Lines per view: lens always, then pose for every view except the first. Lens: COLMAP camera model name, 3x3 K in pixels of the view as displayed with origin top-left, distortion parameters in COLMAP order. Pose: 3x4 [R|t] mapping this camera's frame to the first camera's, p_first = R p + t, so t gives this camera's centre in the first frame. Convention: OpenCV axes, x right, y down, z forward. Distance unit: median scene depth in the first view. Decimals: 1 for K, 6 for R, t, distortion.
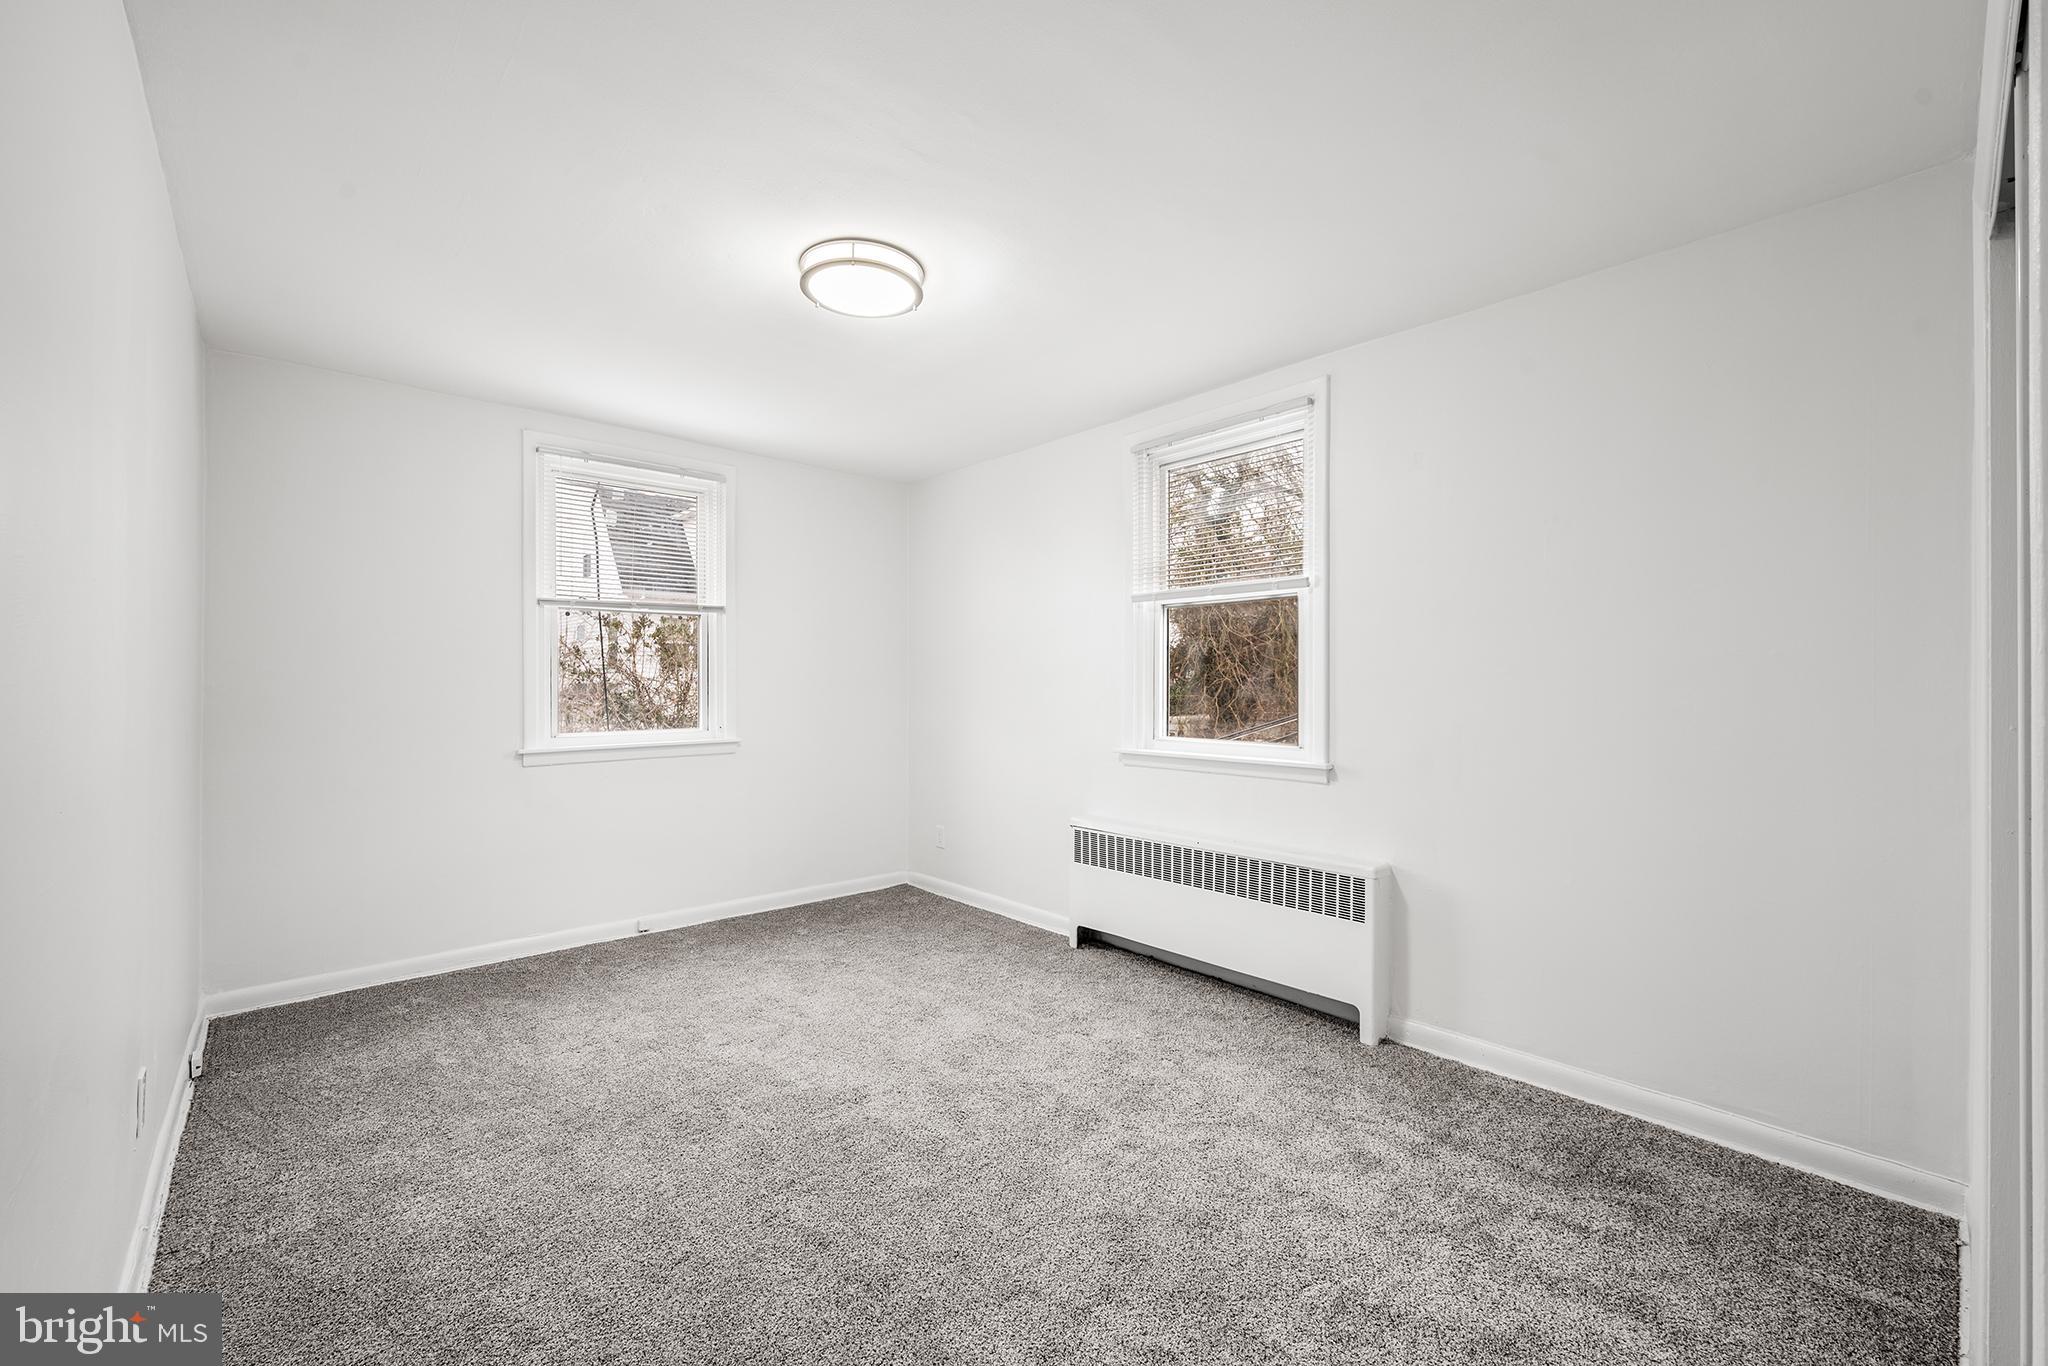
lens RADIAL K [[828.0, 0, 1013.5], [0, 828.0, 686.0], [0, 0, 1]] dist [0.001790, -0.000040]
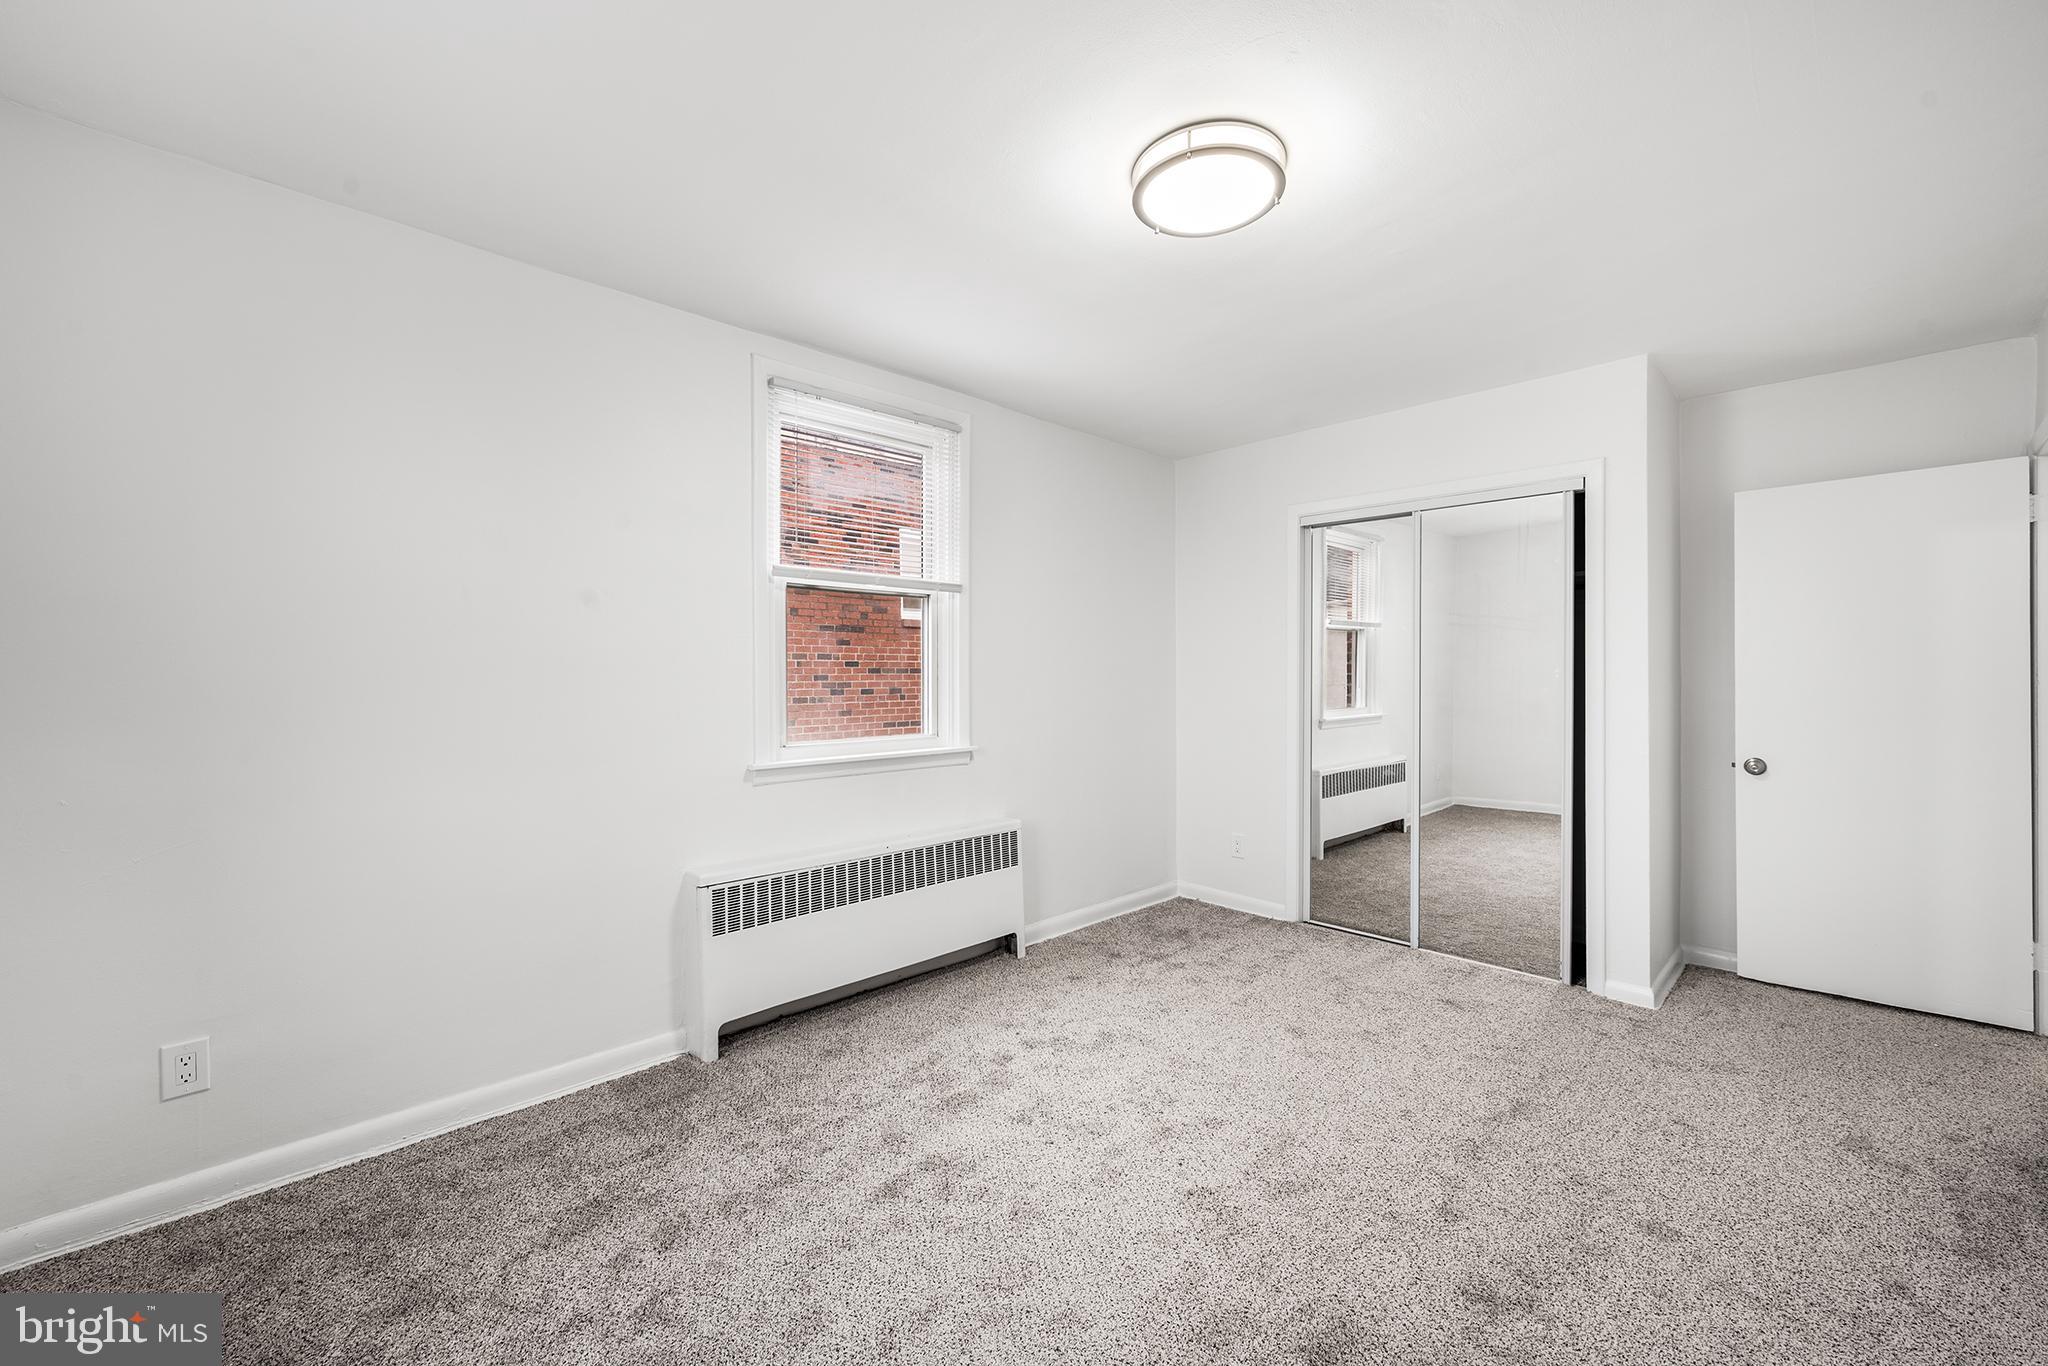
lens RADIAL K [[828.0, 0, 1013.5], [0, 828.0, 686.0], [0, 0, 1]] dist [0.001790, -0.000040]
pose [[-0.036983, -0.010360, 0.999262, -0.698067], [0.006531, 0.999922, 0.010609, -0.002864], [-0.999295, 0.006918, -0.036913, 0.864717]]
